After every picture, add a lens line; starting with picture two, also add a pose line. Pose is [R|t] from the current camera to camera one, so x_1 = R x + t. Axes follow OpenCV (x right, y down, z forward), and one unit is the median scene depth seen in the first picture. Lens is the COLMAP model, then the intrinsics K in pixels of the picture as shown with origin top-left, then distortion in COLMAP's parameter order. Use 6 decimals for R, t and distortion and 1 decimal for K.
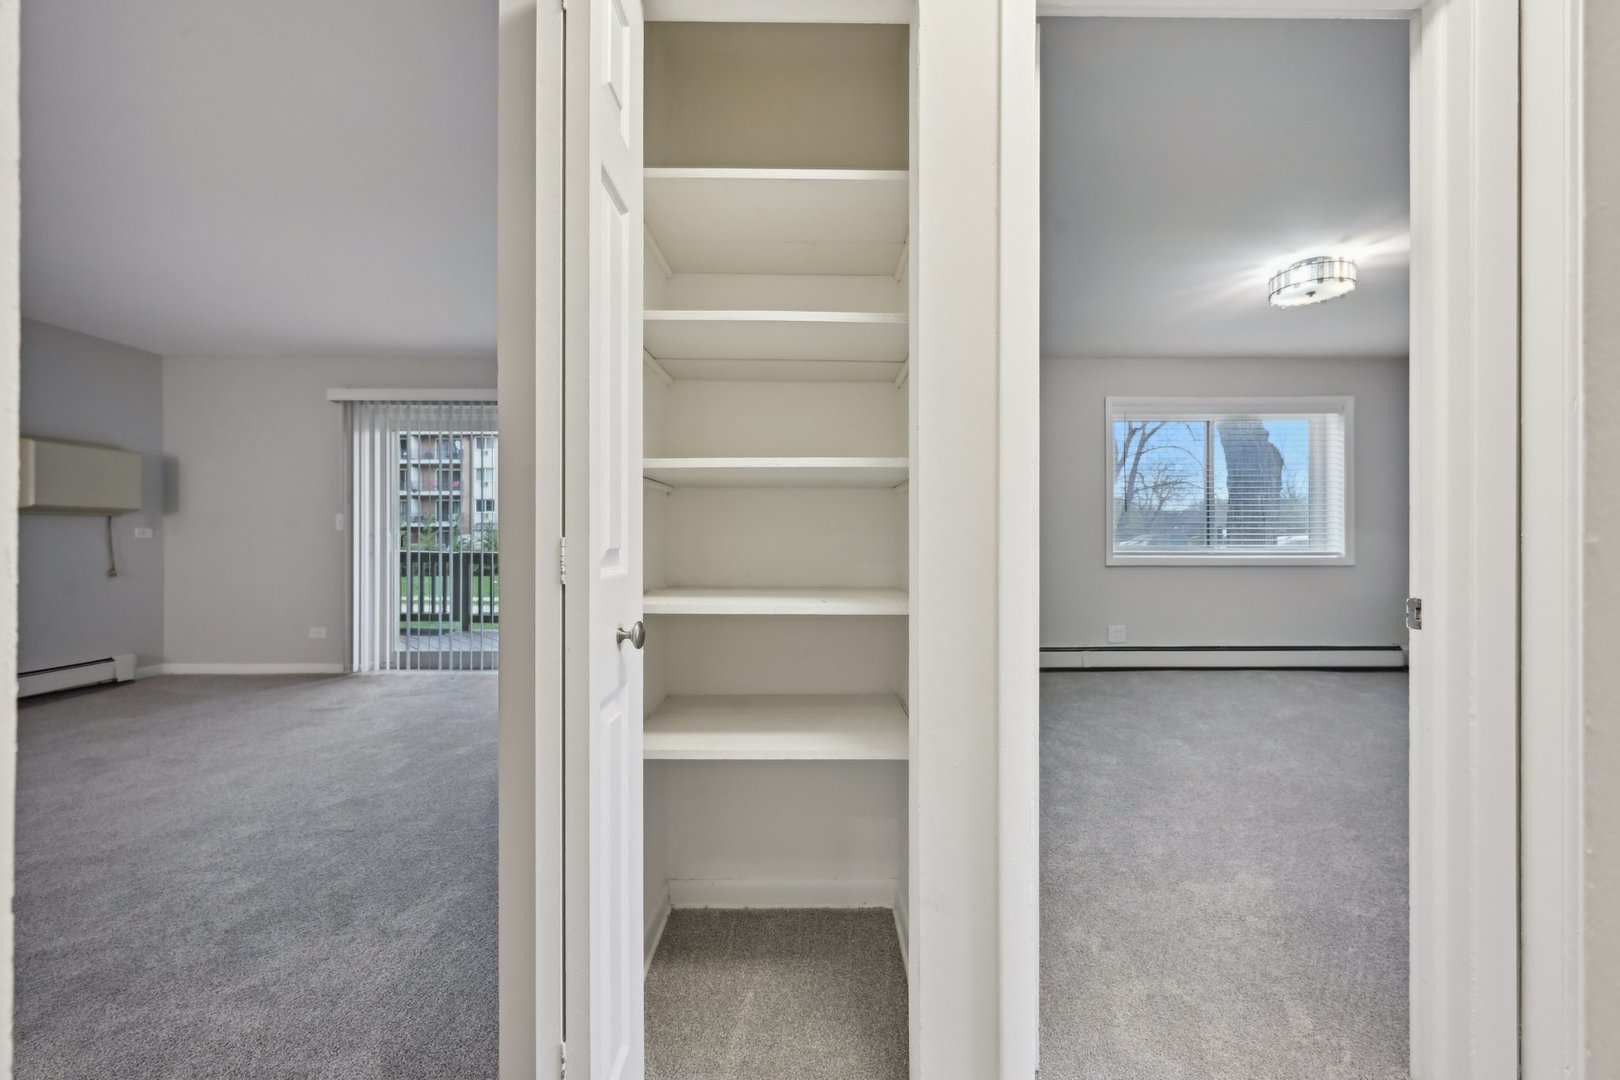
lens RADIAL K [[648.1, 0, 816.4], [0, 648.1, 537.1], [0, 0, 1]] dist [0.001262, 0.000259]
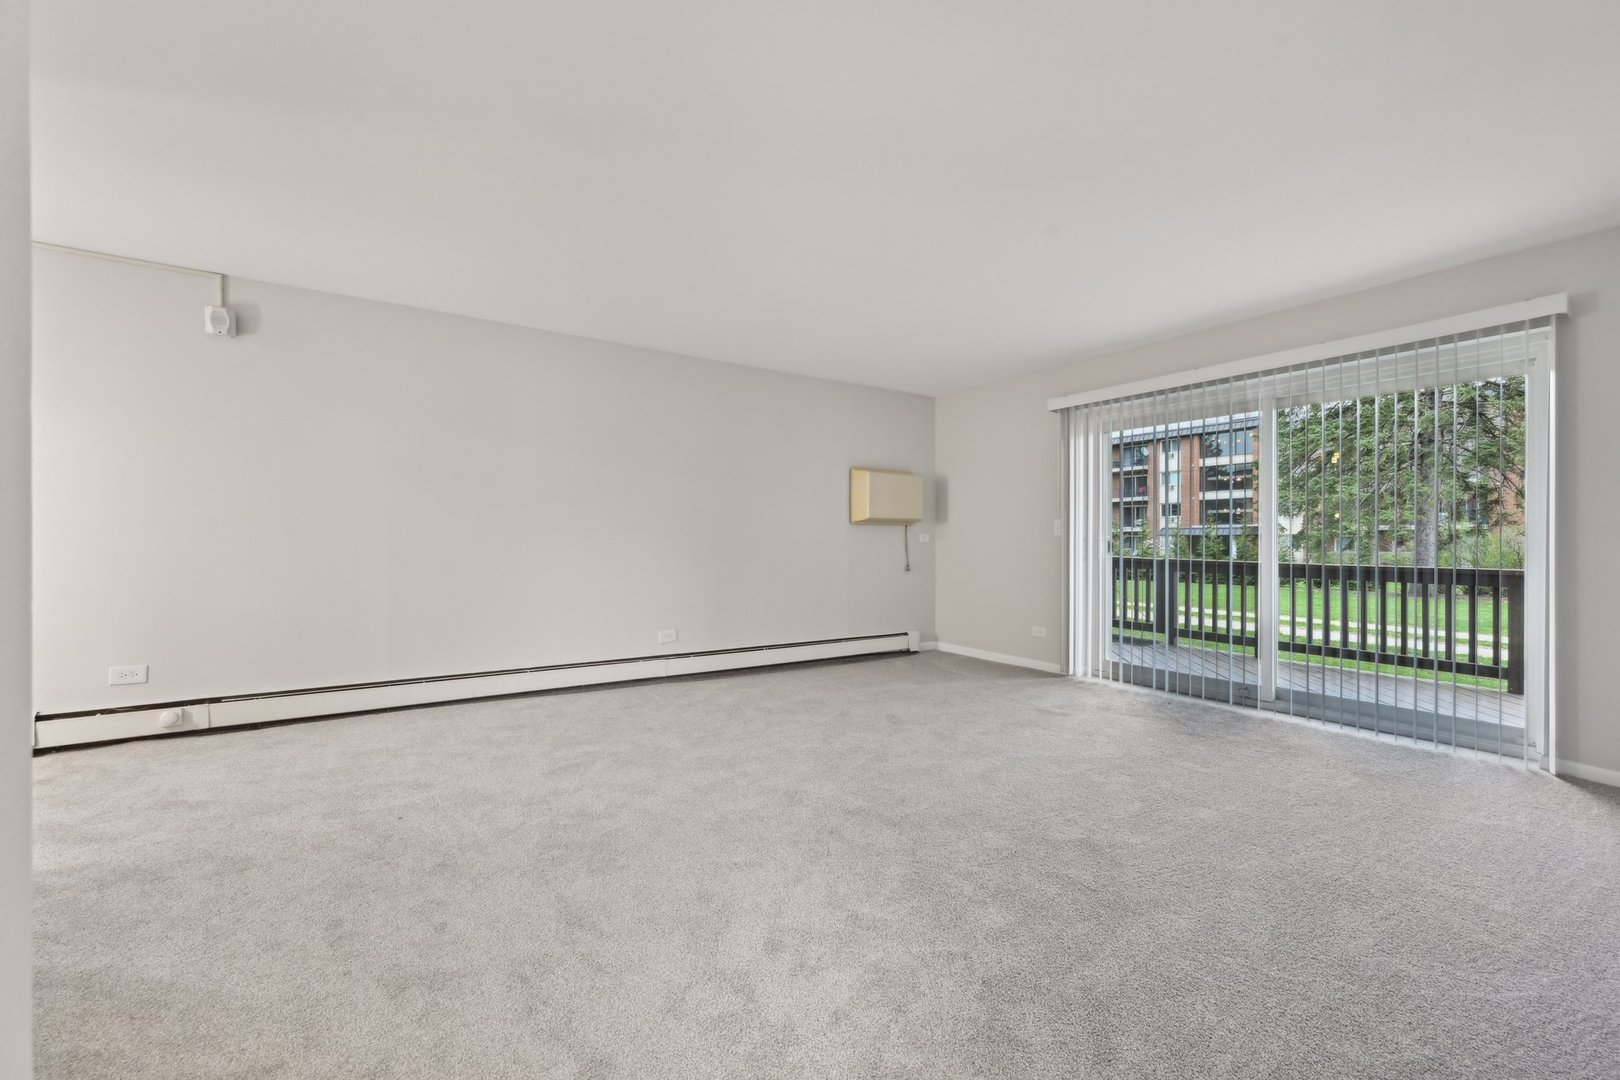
lens RADIAL K [[648.1, 0, 816.4], [0, 648.1, 537.1], [0, 0, 1]] dist [0.001262, 0.000259]
pose [[0.564733, -0.001295, -0.825273, -0.102314], [-0.005256, 0.999973, -0.005166, 0.000413], [0.825257, 0.007255, 0.564711, 0.102512]]
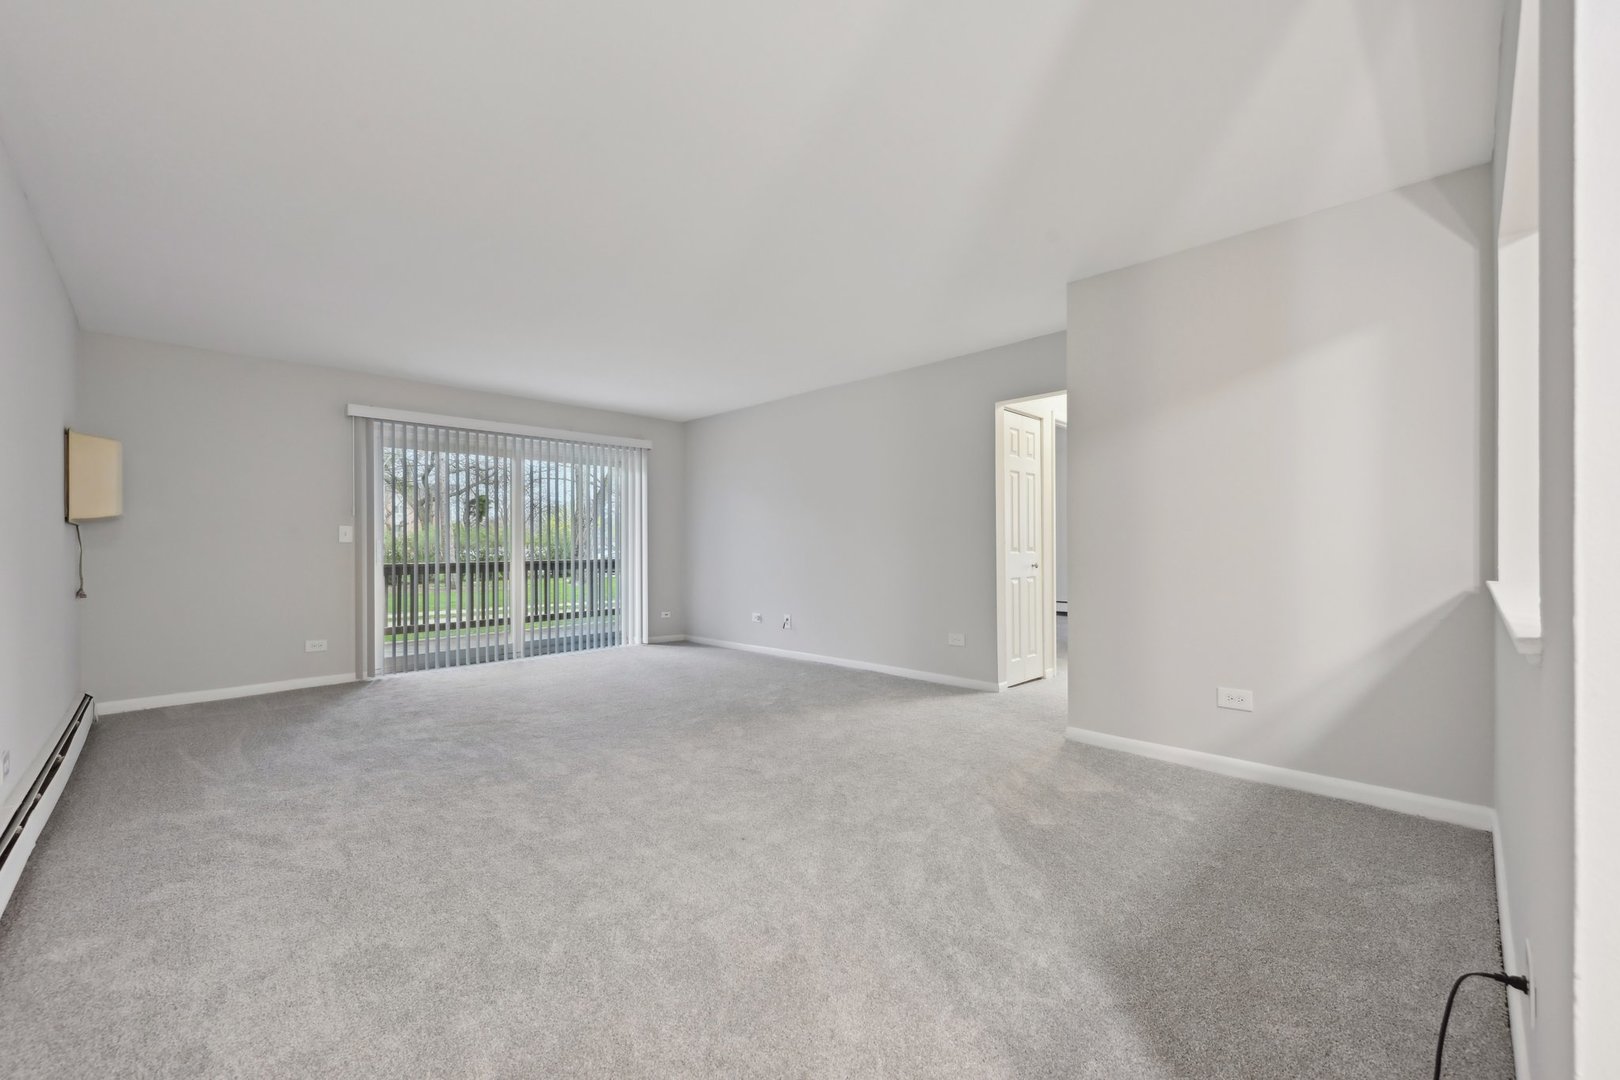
lens RADIAL K [[648.1, 0, 816.4], [0, 648.1, 537.1], [0, 0, 1]] dist [0.001262, 0.000259]
pose [[0.715374, 0.011402, 0.698648, -0.945213], [0.004139, 0.999780, -0.020555, 0.006032], [-0.698729, 0.017597, 0.715170, -0.243615]]
